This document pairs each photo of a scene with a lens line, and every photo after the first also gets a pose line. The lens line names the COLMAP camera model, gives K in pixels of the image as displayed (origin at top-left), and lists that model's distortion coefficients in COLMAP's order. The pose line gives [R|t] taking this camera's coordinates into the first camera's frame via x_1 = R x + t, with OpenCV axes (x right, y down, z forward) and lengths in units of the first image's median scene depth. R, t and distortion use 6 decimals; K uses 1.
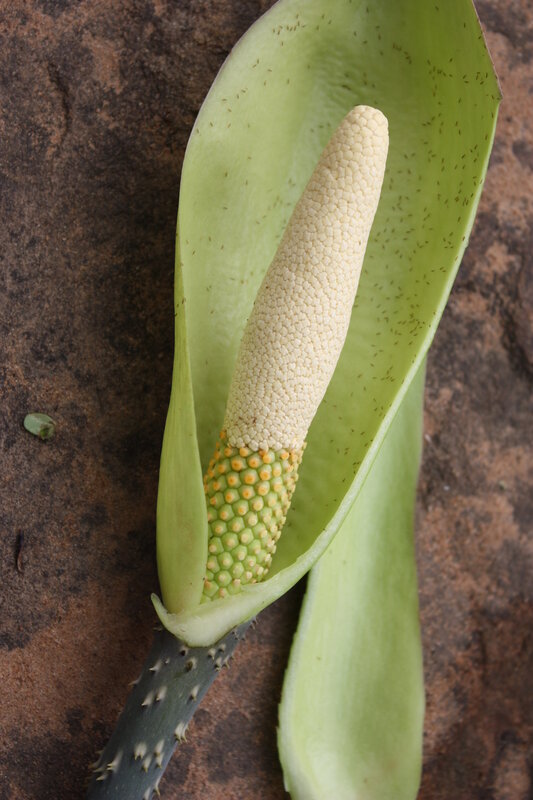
lens RADIAL K [[1806.3, 0, 266.3], [0, 1806.3, 400.5], [0, 0, 1]] dist [0.012617, 0.000000]
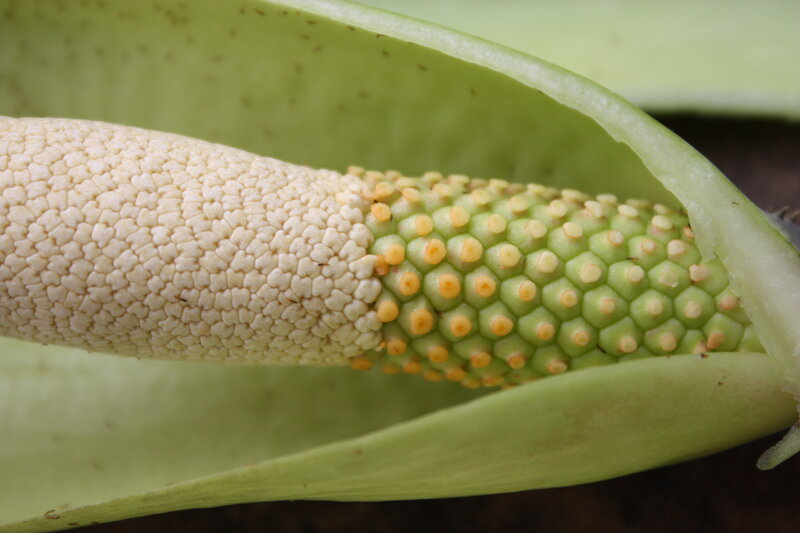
lens RADIAL K [[2029.3, 0, 399.1], [0, 2029.3, 266.4], [0, 0, 1]] dist [0.015049, 0.000000]
pose [[-0.173317, -0.984687, -0.018803, 0.006197], [0.983939, -0.172294, -0.046669, 0.054875], [0.042714, -0.026589, 0.998733, 0.527628]]
